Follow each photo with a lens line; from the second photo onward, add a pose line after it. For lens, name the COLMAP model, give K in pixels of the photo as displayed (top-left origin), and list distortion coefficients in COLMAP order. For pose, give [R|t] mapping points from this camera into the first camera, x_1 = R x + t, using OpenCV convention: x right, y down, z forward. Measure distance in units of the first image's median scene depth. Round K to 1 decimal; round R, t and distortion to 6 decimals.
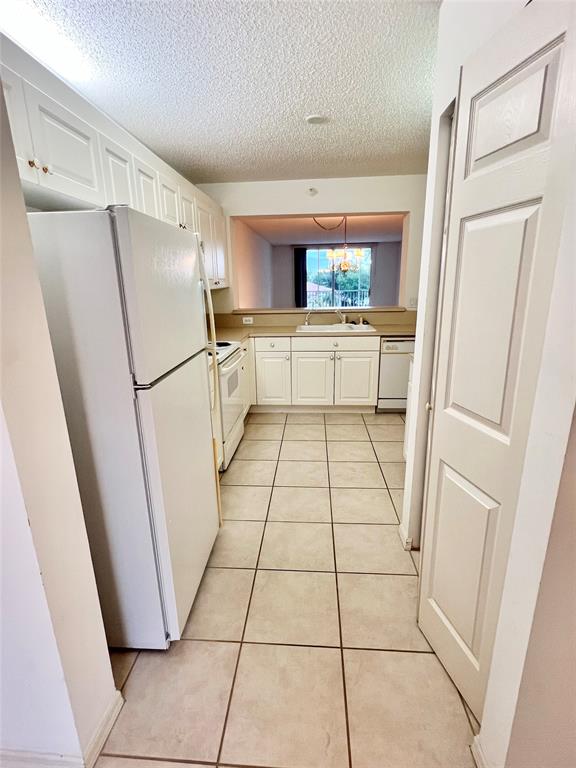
lens RADIAL K [[384.4, 0, 281.6], [0, 384.4, 380.8], [0, 0, 1]] dist [0.003025, 0.002190]
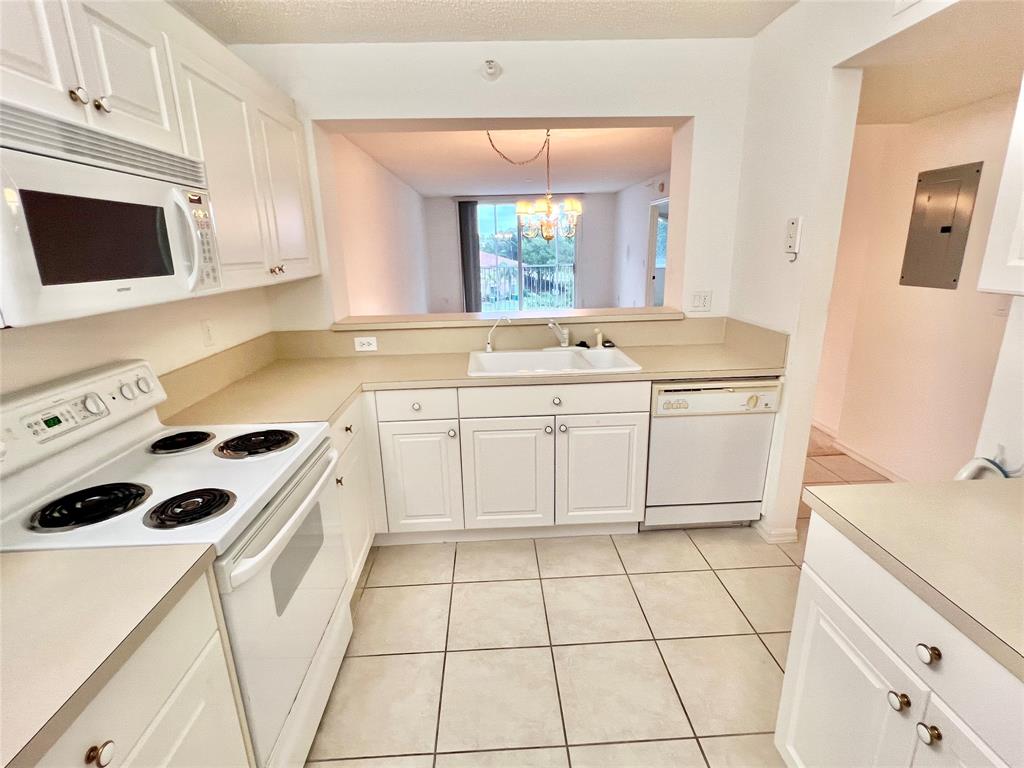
lens RADIAL K [[512.6, 0, 513.5], [0, 512.6, 391.8], [0, 0, 1]] dist [0.003025, 0.002190]
pose [[0.991568, -0.041966, 0.122603, 0.014334], [0.039823, 0.999009, 0.019877, -0.107896], [-0.123316, -0.014827, 0.992257, 0.360247]]
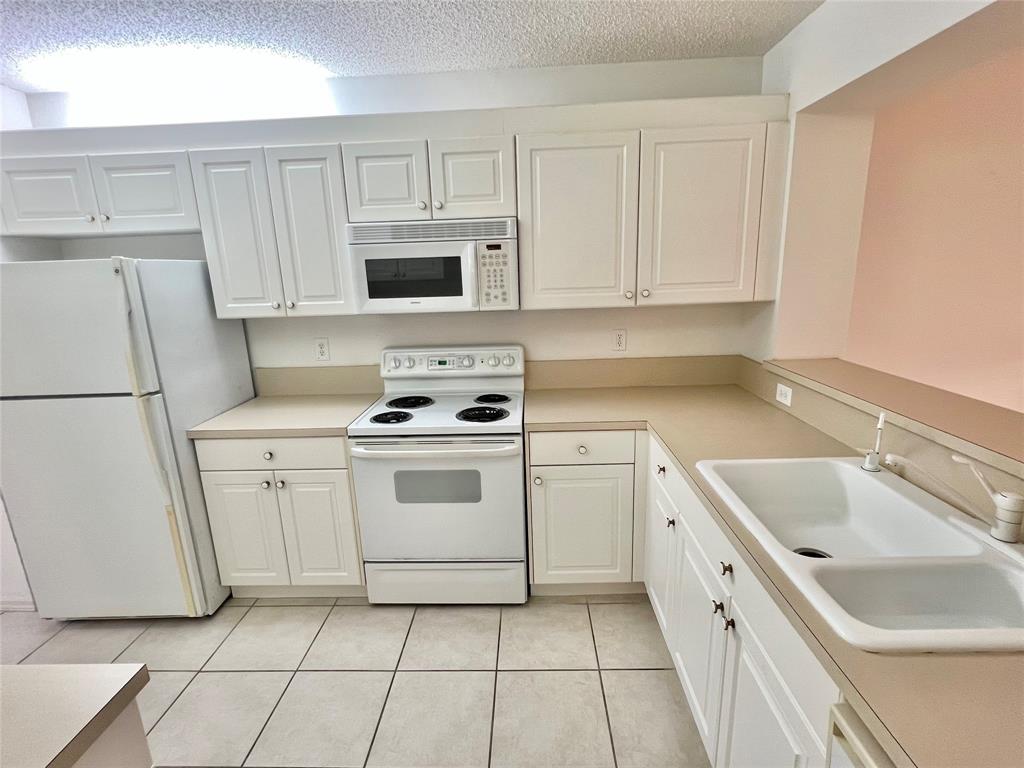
lens RADIAL K [[512.6, 0, 509.5], [0, 512.6, 388.6], [0, 0, 1]] dist [0.003025, 0.002190]
pose [[0.042544, 0.250431, -0.967199, 0.392017], [-0.221812, 0.946284, 0.235259, -0.229978], [0.974161, 0.204527, 0.095807, 0.728433]]
